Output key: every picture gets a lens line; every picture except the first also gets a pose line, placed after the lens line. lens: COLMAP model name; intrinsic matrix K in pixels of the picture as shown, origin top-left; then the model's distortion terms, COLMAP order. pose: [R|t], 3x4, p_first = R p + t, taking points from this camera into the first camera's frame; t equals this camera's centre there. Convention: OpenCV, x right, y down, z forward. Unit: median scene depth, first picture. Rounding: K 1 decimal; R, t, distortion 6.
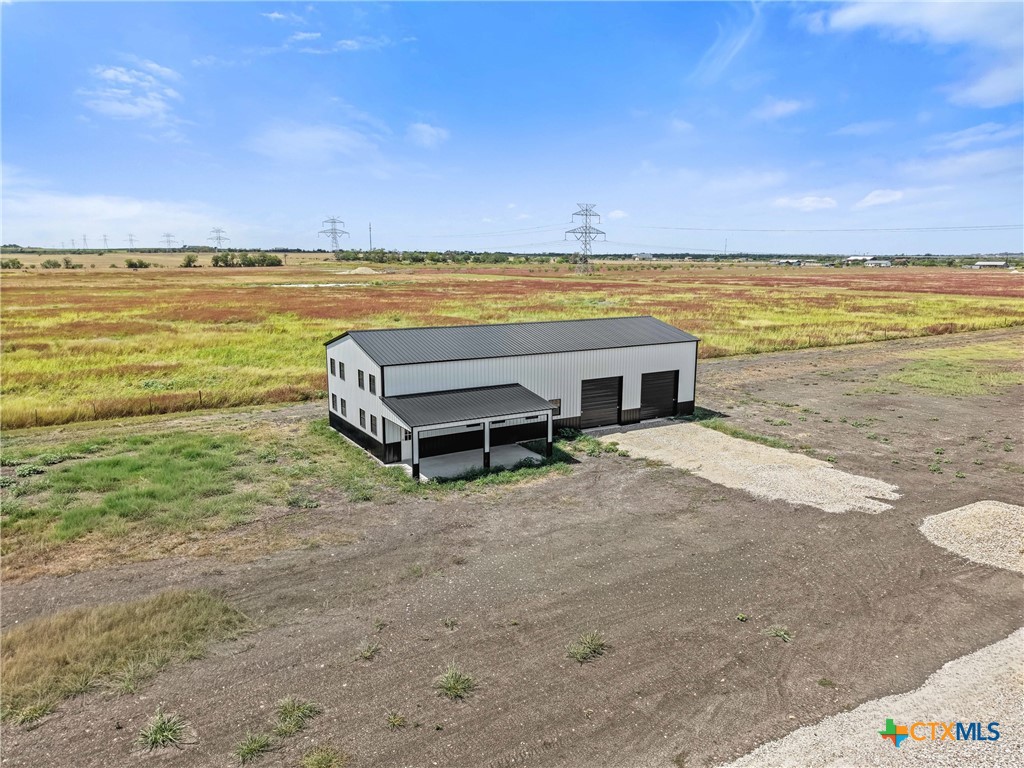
lens RADIAL K [[678.0, 0, 514.2], [0, 678.0, 389.1], [0, 0, 1]] dist [0.040580, -0.051312]
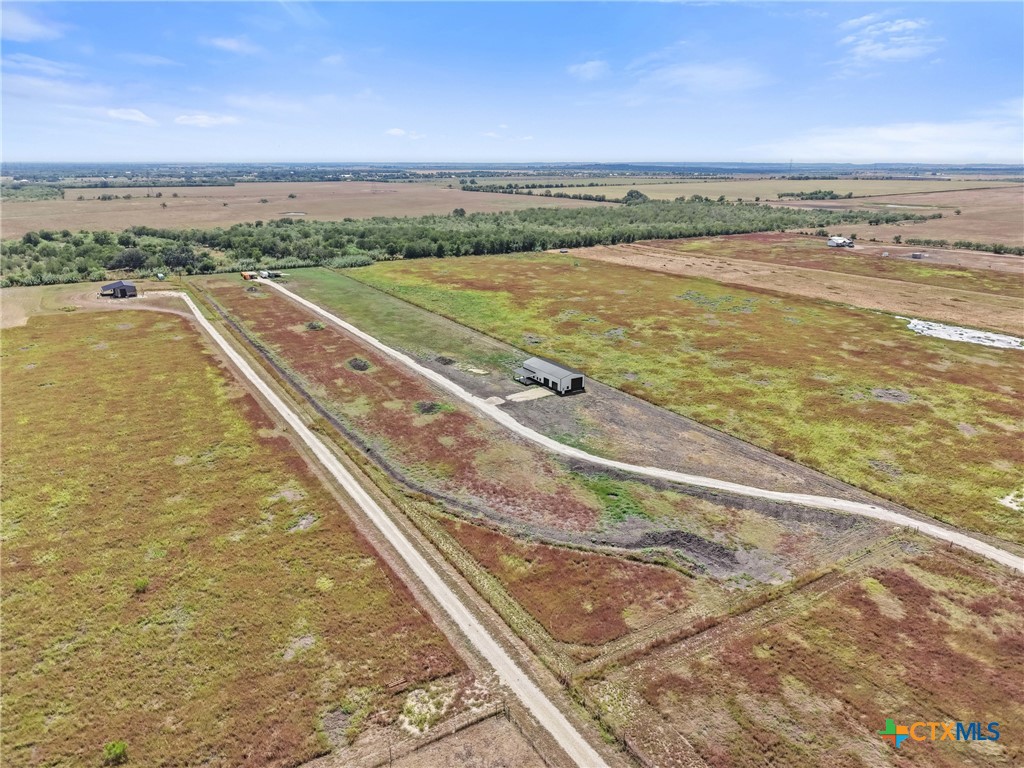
lens RADIAL K [[685.9, 0, 509.3], [0, 685.9, 381.0], [0, 0, 1]] dist [0.050881, -0.070815]
pose [[-0.002190, 0.297467, -0.954730, 5.380029], [-0.189698, 0.937273, 0.292463, -1.543808], [0.981840, 0.181751, 0.054376, 0.433349]]
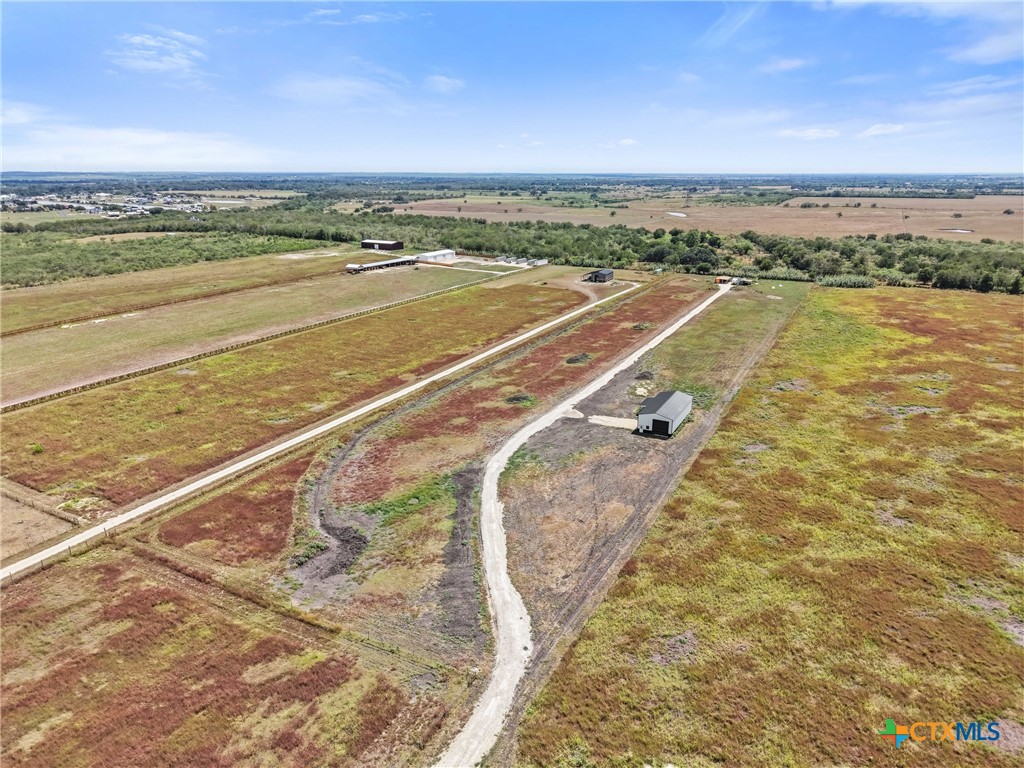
lens RADIAL K [[685.9, 0, 509.3], [0, 685.9, 381.0], [0, 0, 1]] dist [0.050881, -0.070815]
pose [[-0.858737, 0.142894, -0.492089, 3.297064], [-0.101269, 0.894063, 0.436344, -2.216822], [0.502310, 0.424538, -0.753295, 4.076516]]
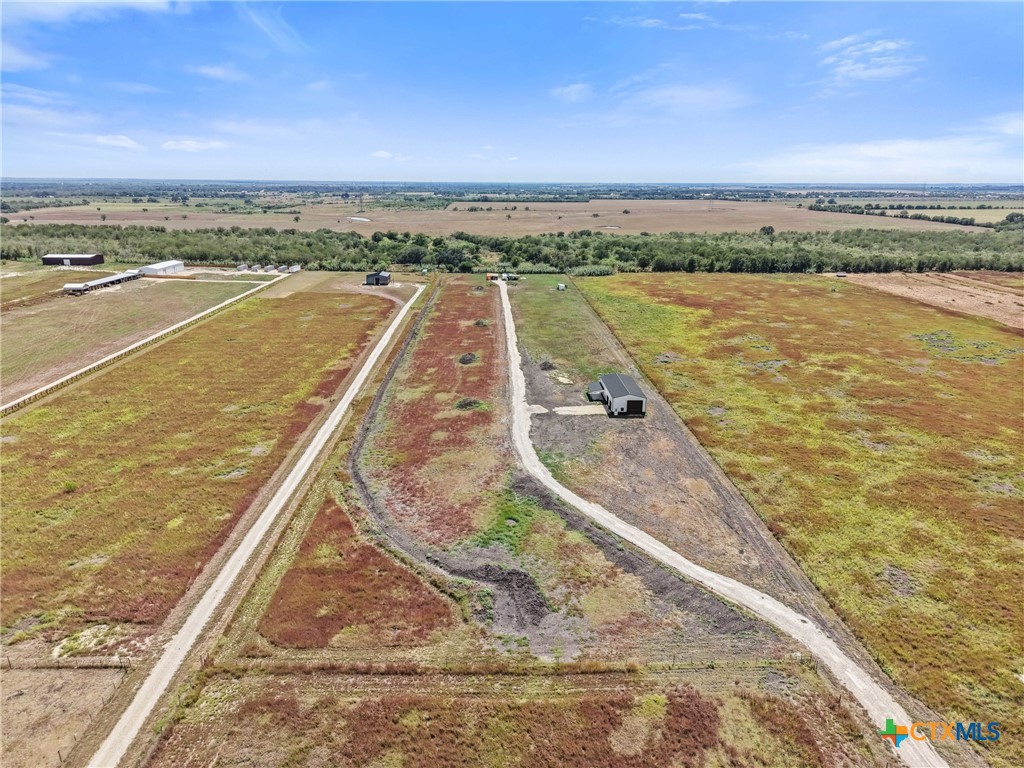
lens RADIAL K [[678.0, 0, 514.2], [0, 678.0, 389.1], [0, 0, 1]] dist [0.040580, -0.051312]
pose [[-0.496100, 0.245366, -0.832875, 4.575259], [-0.172277, 0.912351, 0.371397, -1.779853], [0.851003, 0.327735, -0.410347, 2.449992]]
